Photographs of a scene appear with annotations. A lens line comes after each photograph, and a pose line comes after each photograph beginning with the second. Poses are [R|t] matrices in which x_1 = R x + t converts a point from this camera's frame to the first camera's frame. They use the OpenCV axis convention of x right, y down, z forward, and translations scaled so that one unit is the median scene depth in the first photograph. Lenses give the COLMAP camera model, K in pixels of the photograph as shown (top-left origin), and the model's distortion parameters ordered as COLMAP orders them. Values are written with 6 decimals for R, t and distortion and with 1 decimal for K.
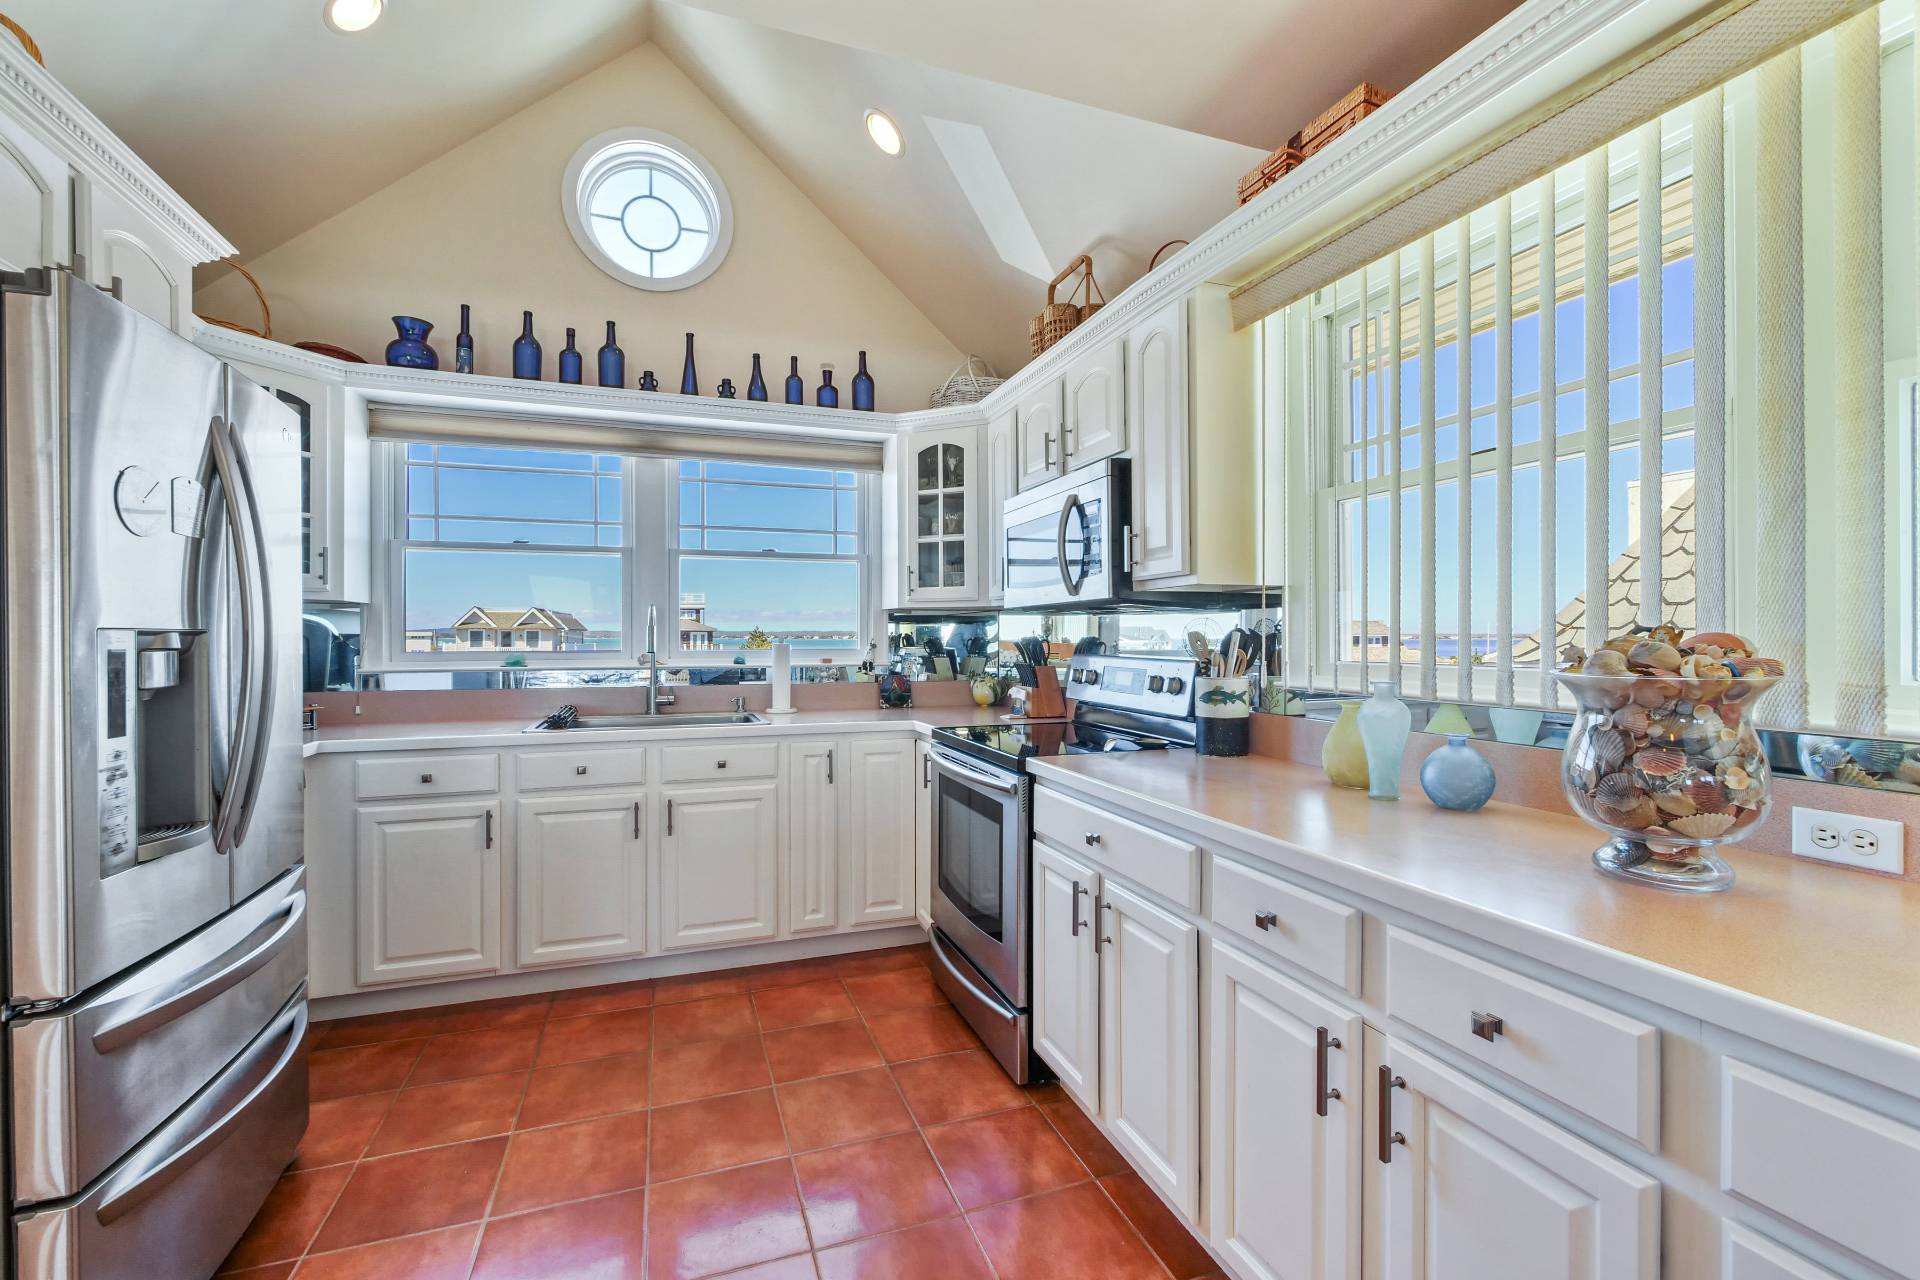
lens RADIAL K [[823.4, 0, 963.2], [0, 823.4, 642.6], [0, 0, 1]] dist [0.001971, 0.000371]
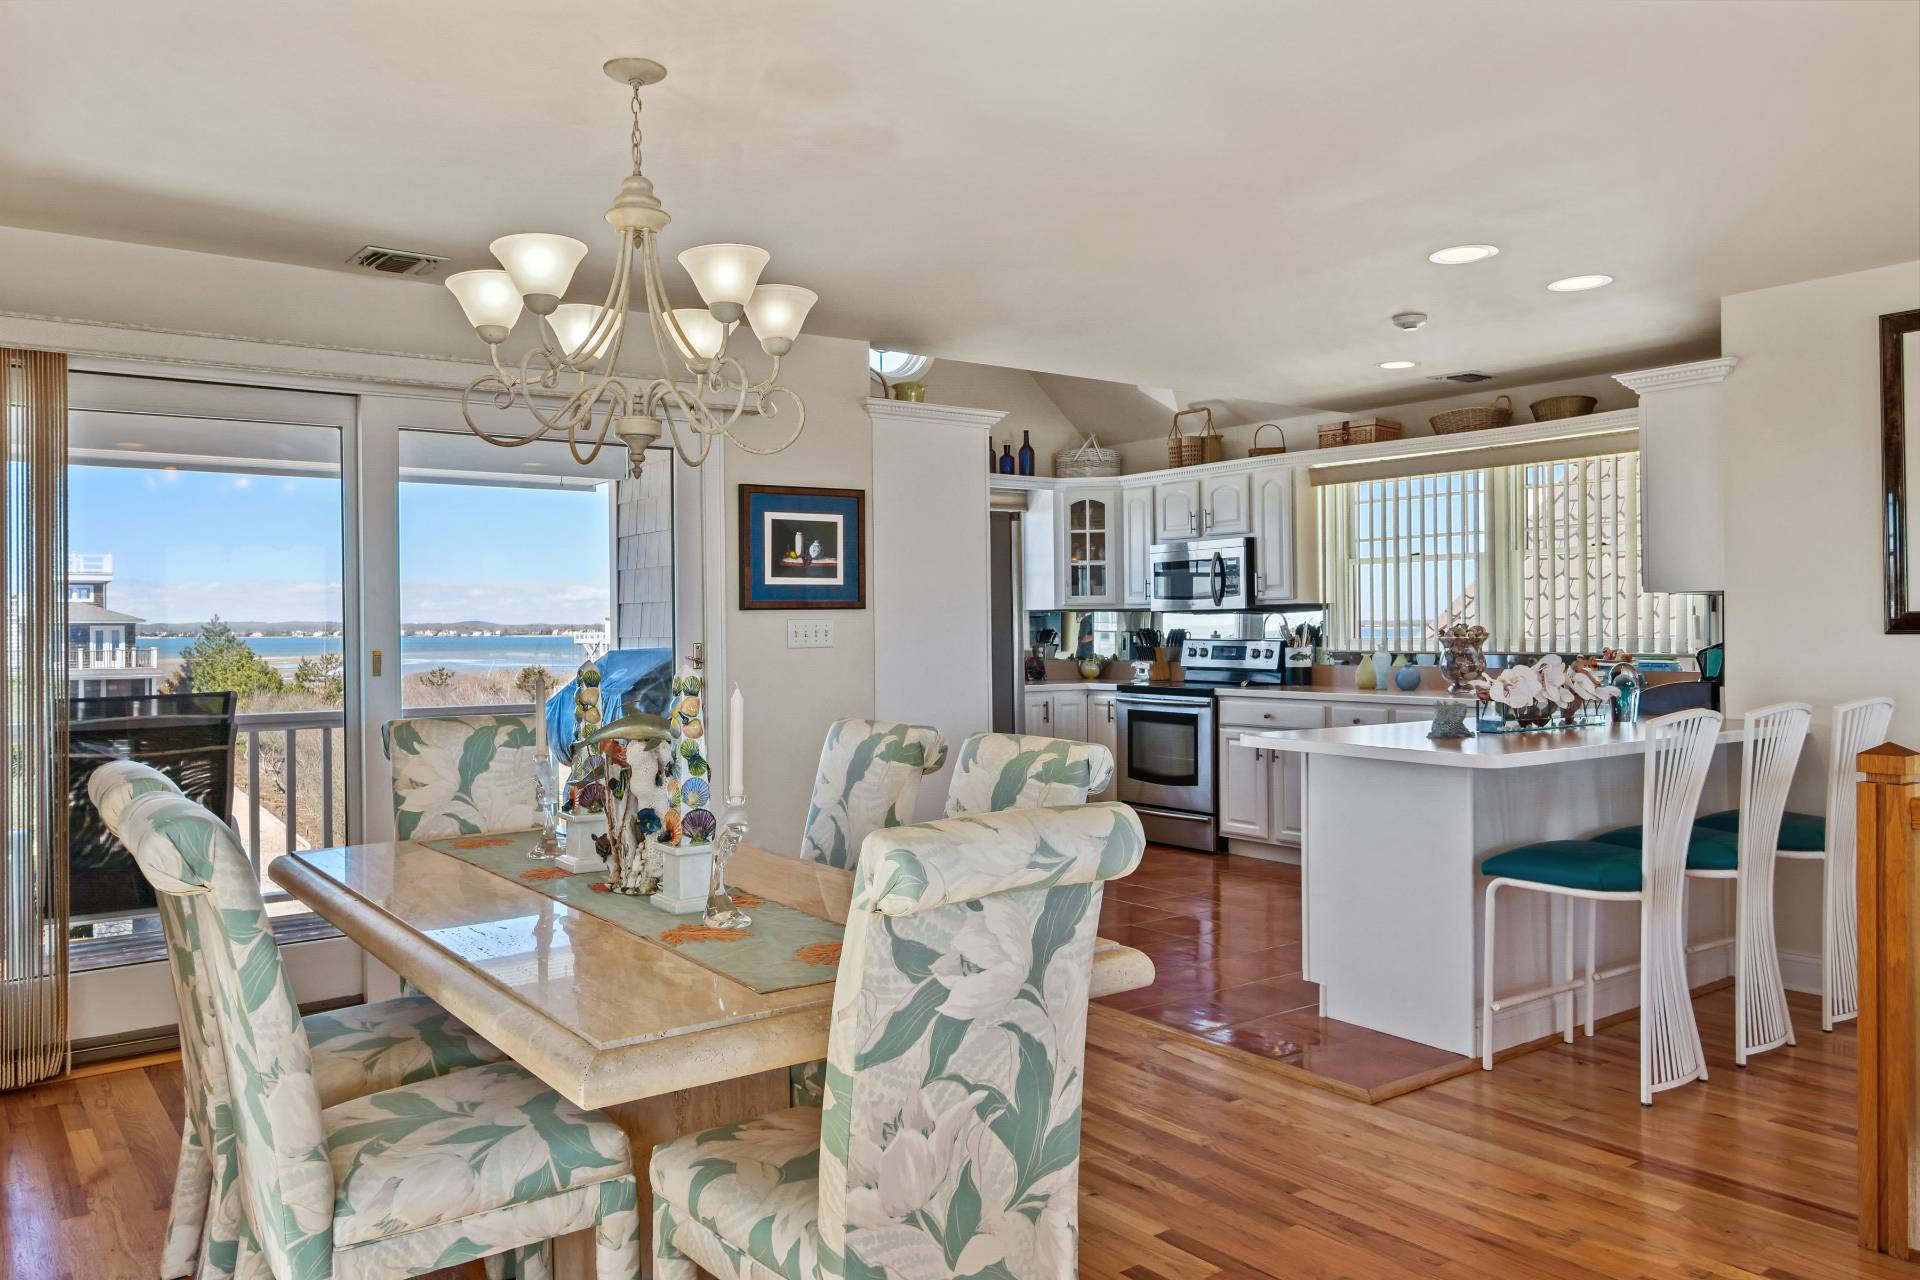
lens RADIAL K [[1406.6, 0, 958.7], [0, 1406.6, 639.1], [0, 0, 1]] dist [0.010463, 0.000757]
pose [[0.964106, -0.011664, 0.265262, -1.377724], [0.011578, 0.999931, 0.001888, 0.005361], [-0.265266, 0.001251, 0.964174, -2.062466]]
